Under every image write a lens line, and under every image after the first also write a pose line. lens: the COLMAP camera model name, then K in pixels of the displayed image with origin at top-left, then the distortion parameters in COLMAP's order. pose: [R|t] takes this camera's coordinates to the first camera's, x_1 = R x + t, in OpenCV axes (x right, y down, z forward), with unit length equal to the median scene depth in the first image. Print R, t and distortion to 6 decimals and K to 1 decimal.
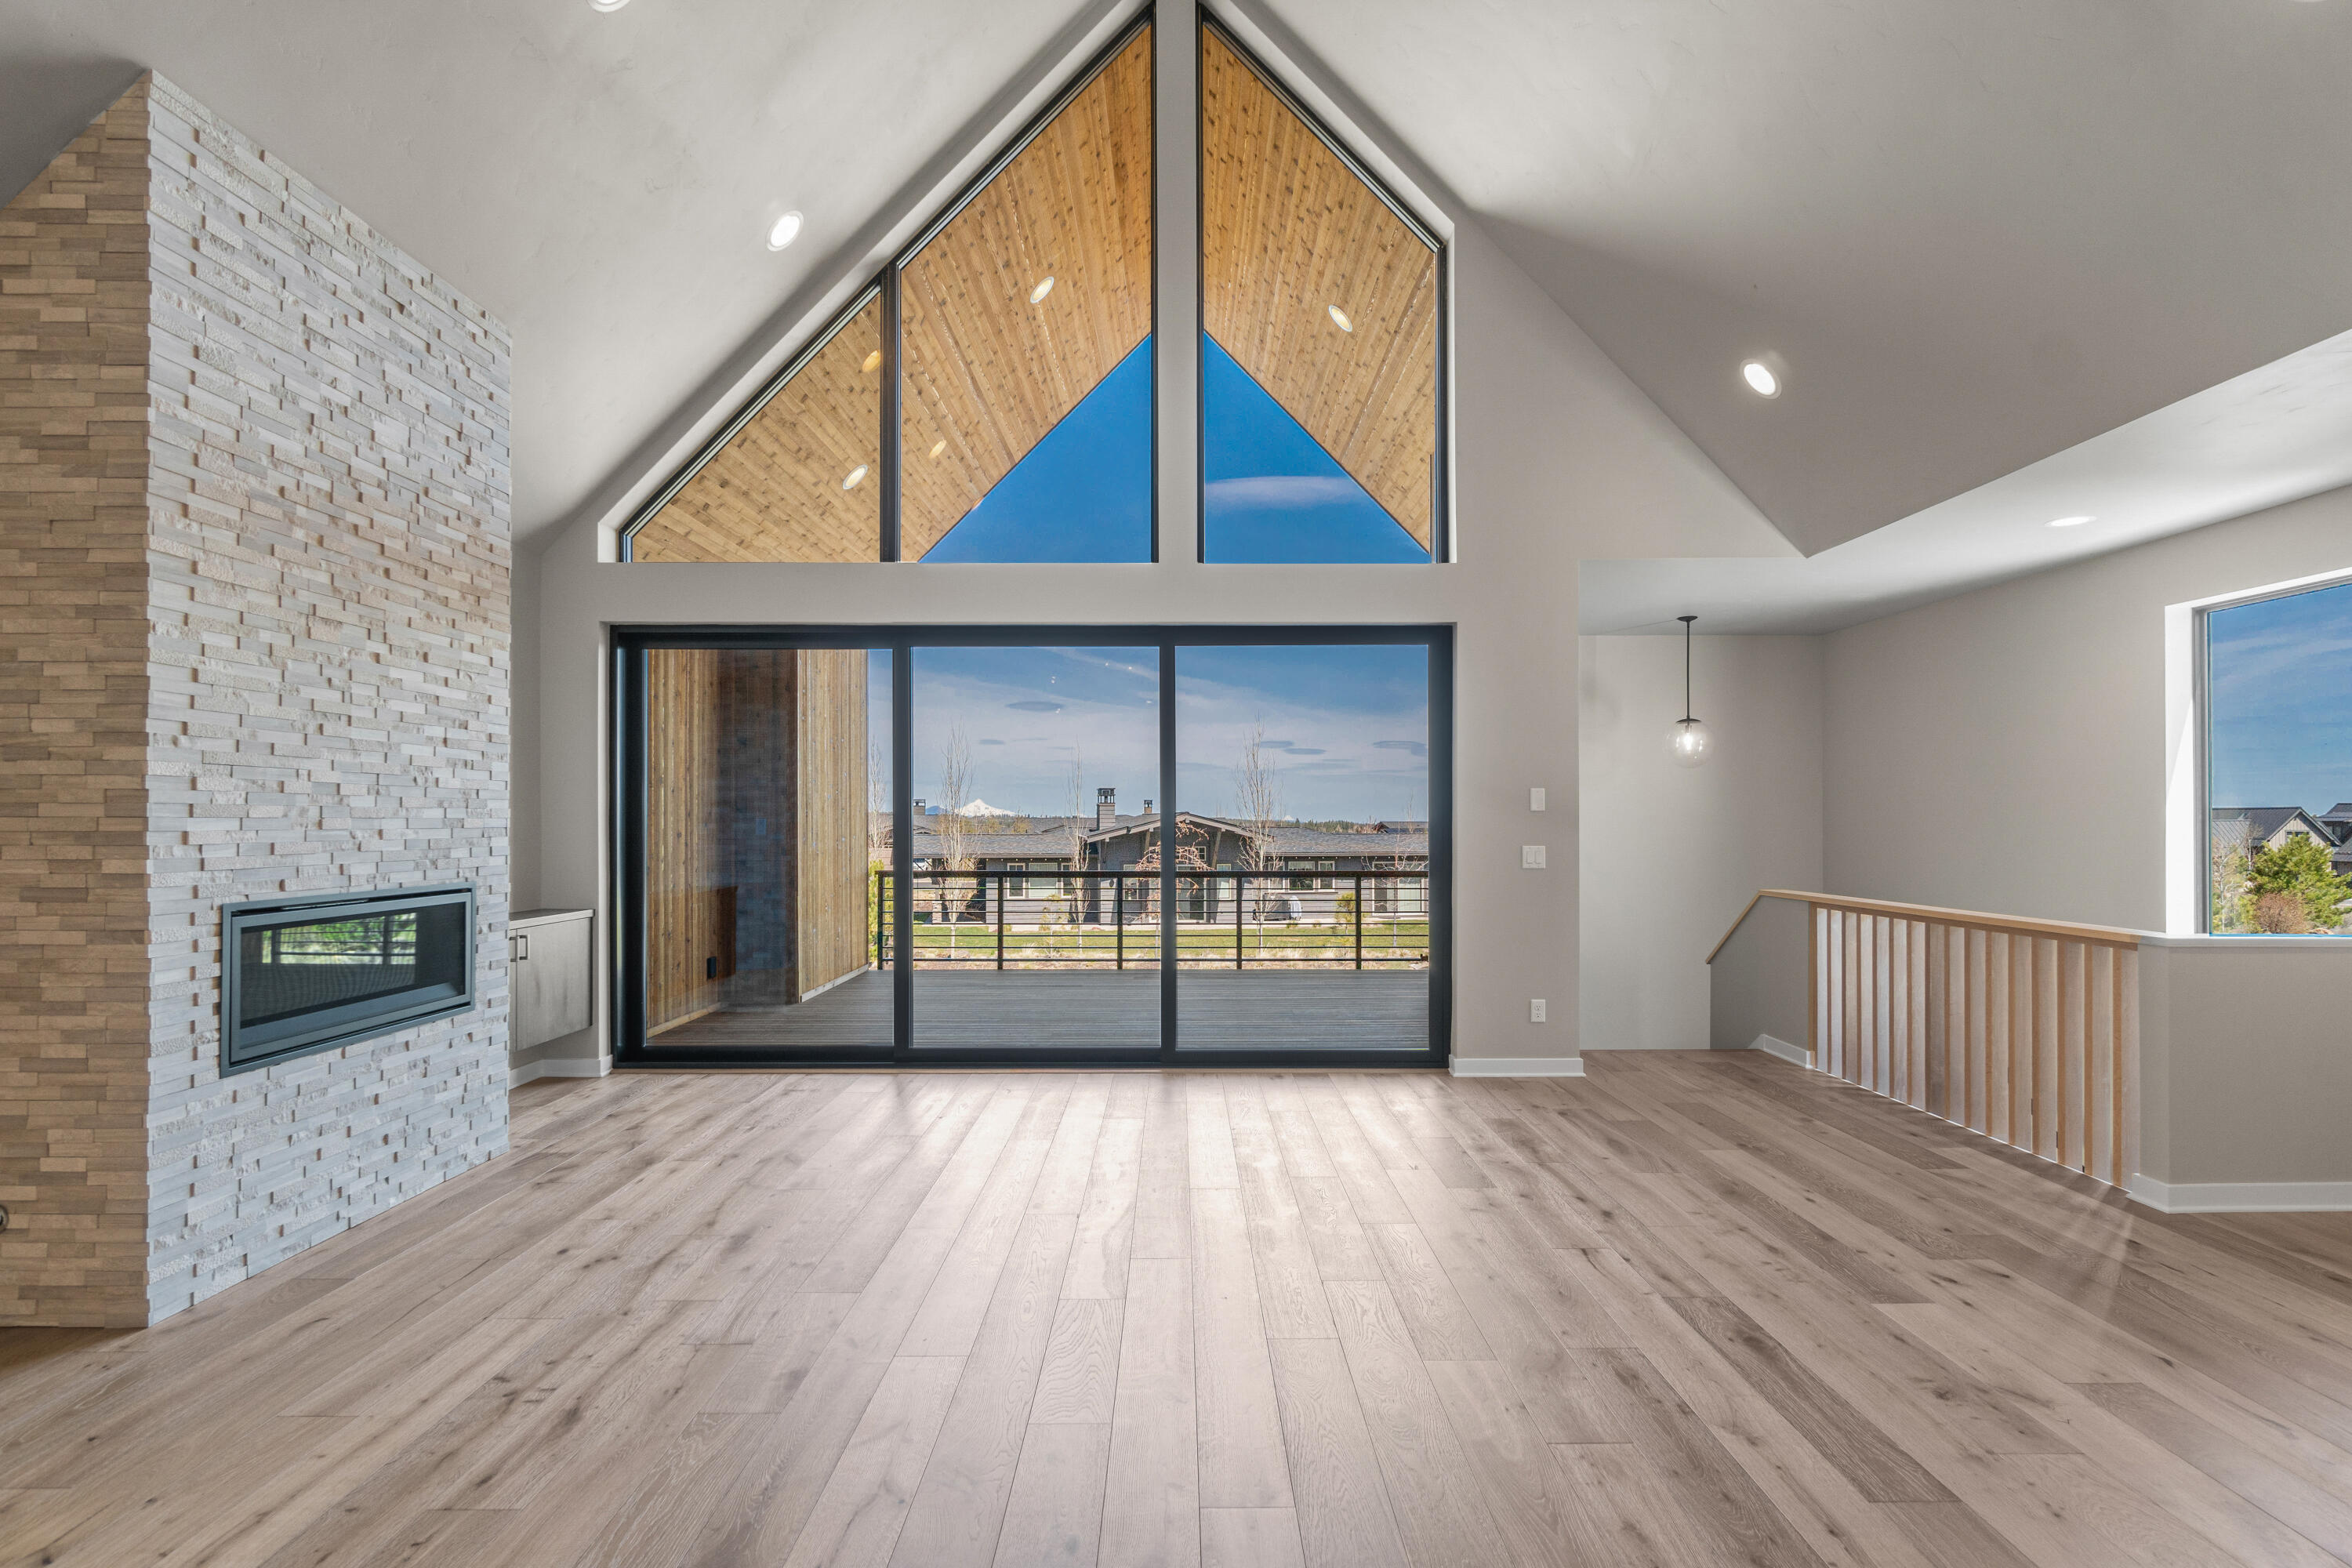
lens RADIAL K [[1110.0, 0, 1195.9], [0, 1110.0, 816.2], [0, 0, 1]] dist [-0.001719, -0.001152]
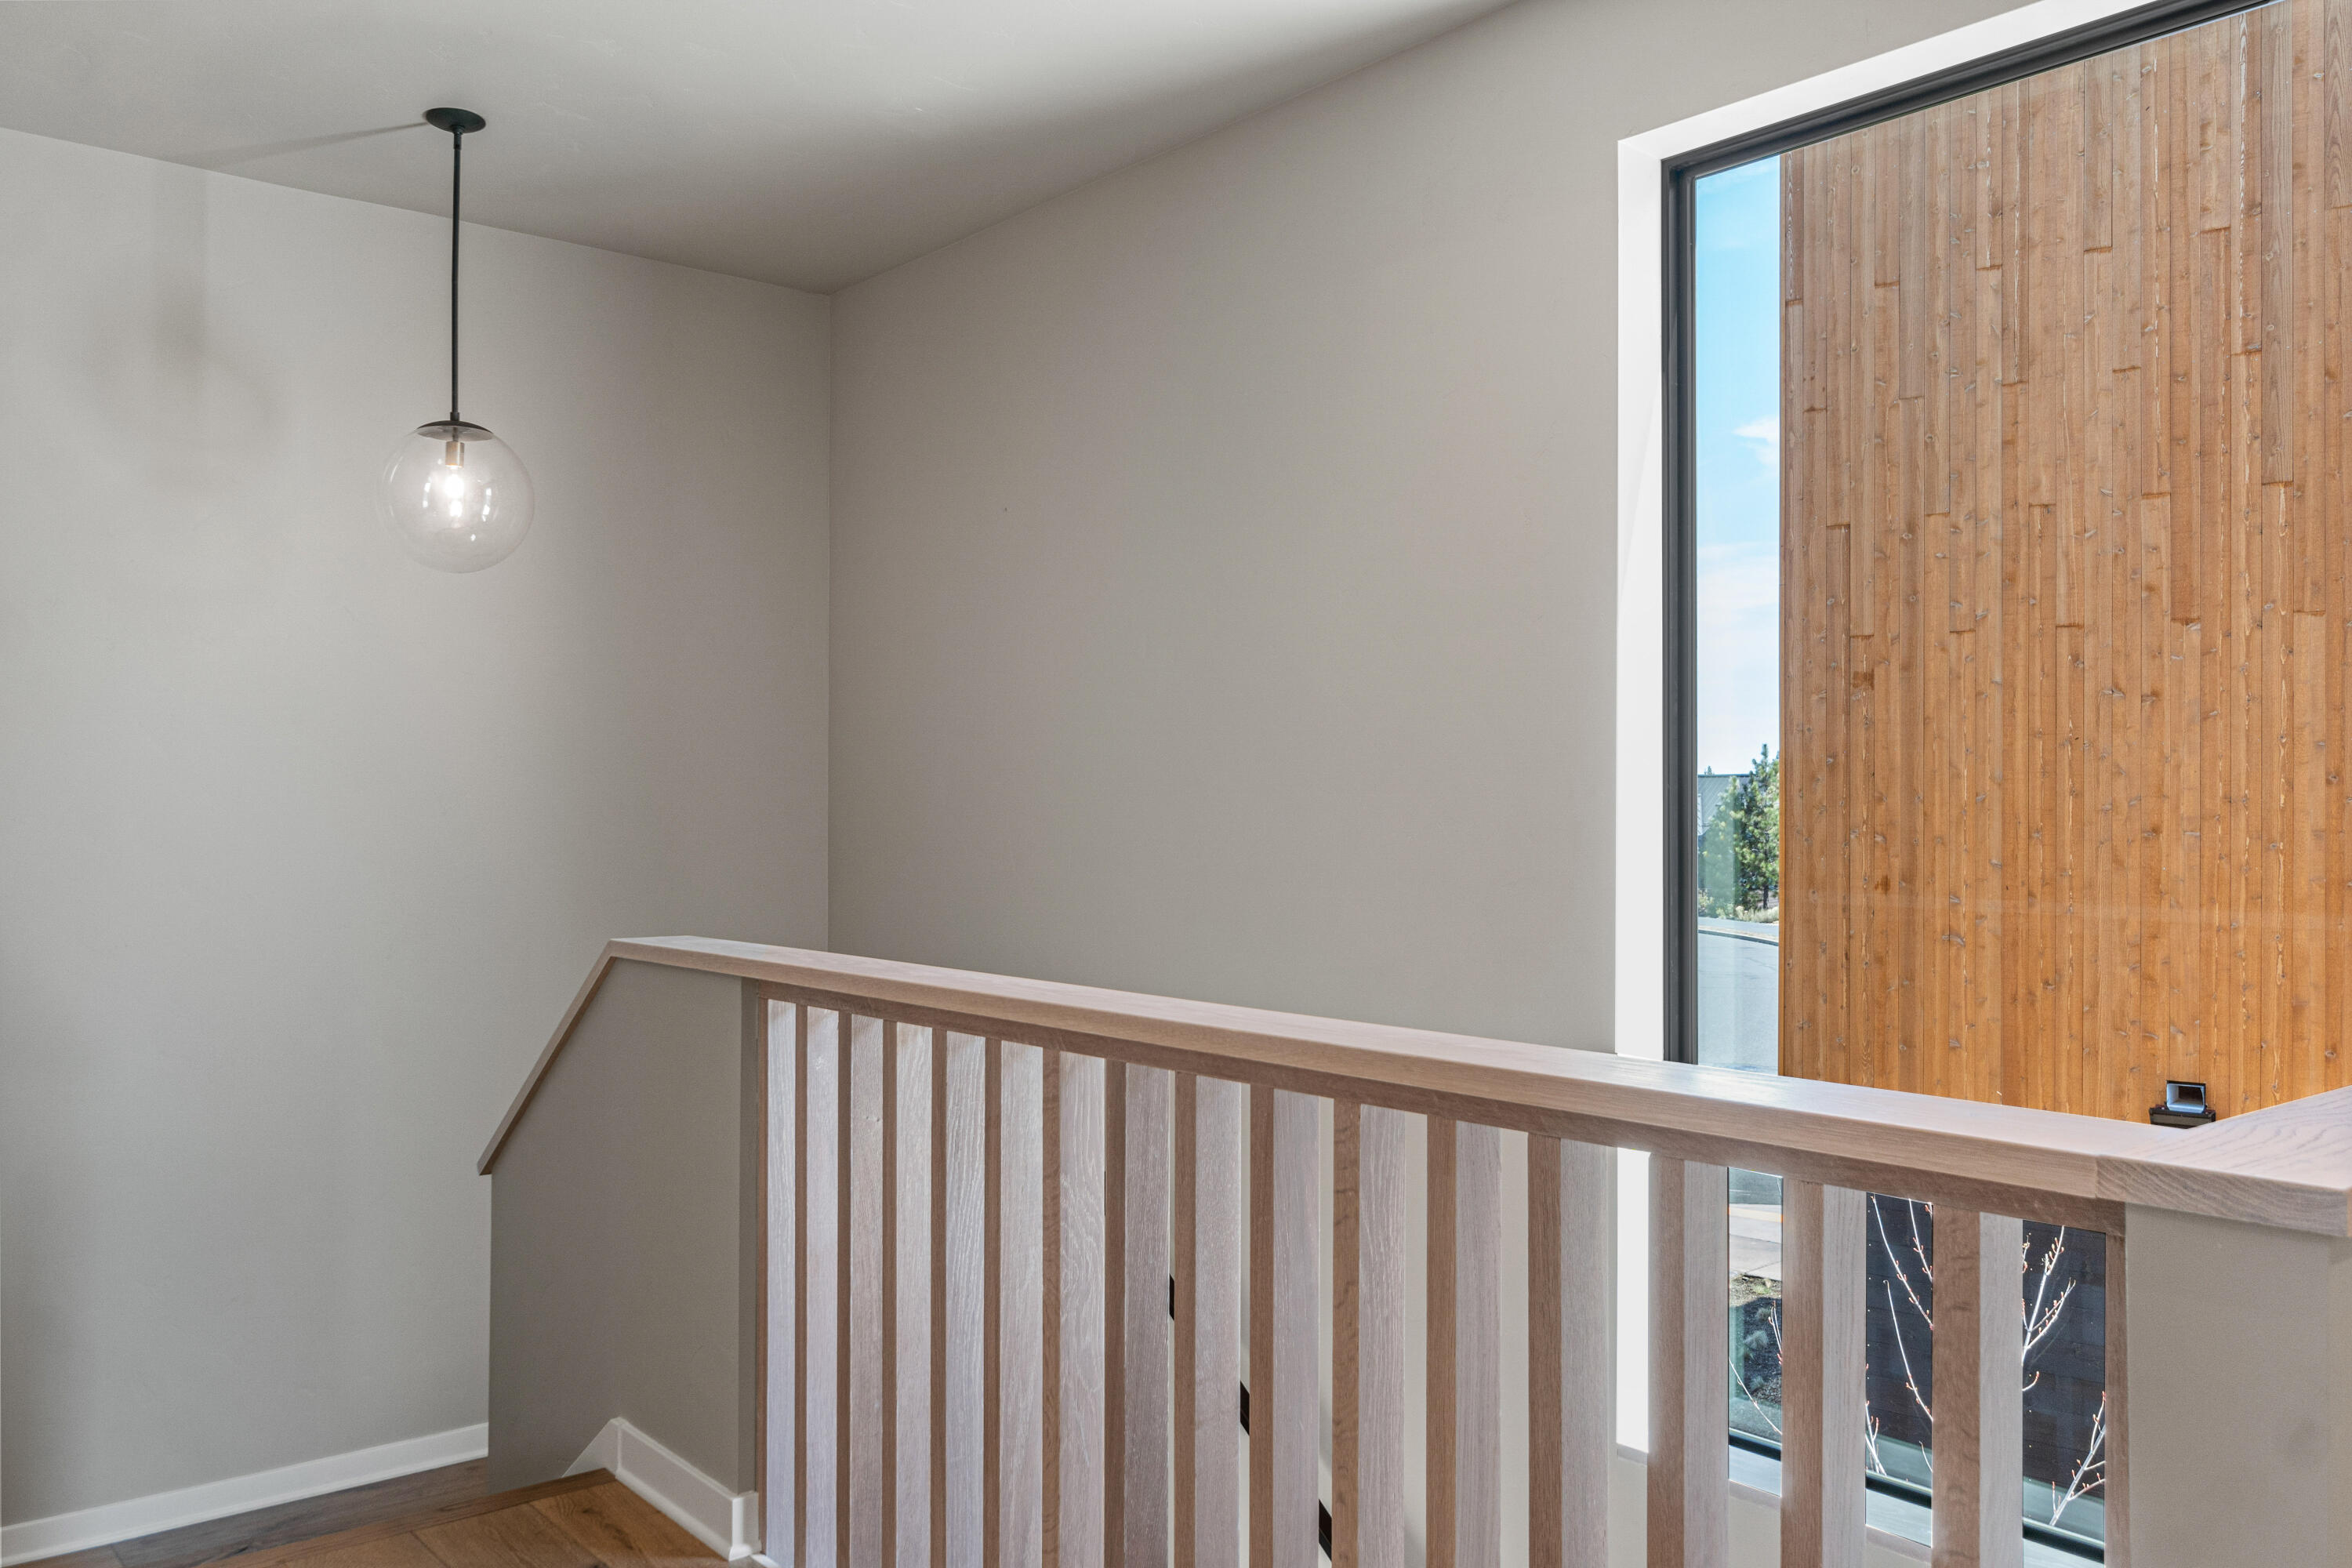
lens RADIAL K [[1800.9, 0, 1175.8], [0, 1800.9, 783.8], [0, 0, 1]] dist [-0.002556, 0.002707]
pose [[0.774696, 0.007879, 0.632285, 0.361747], [-0.004427, 0.999965, -0.007036, 0.030964], [-0.632318, 0.002652, 0.774704, 0.595786]]
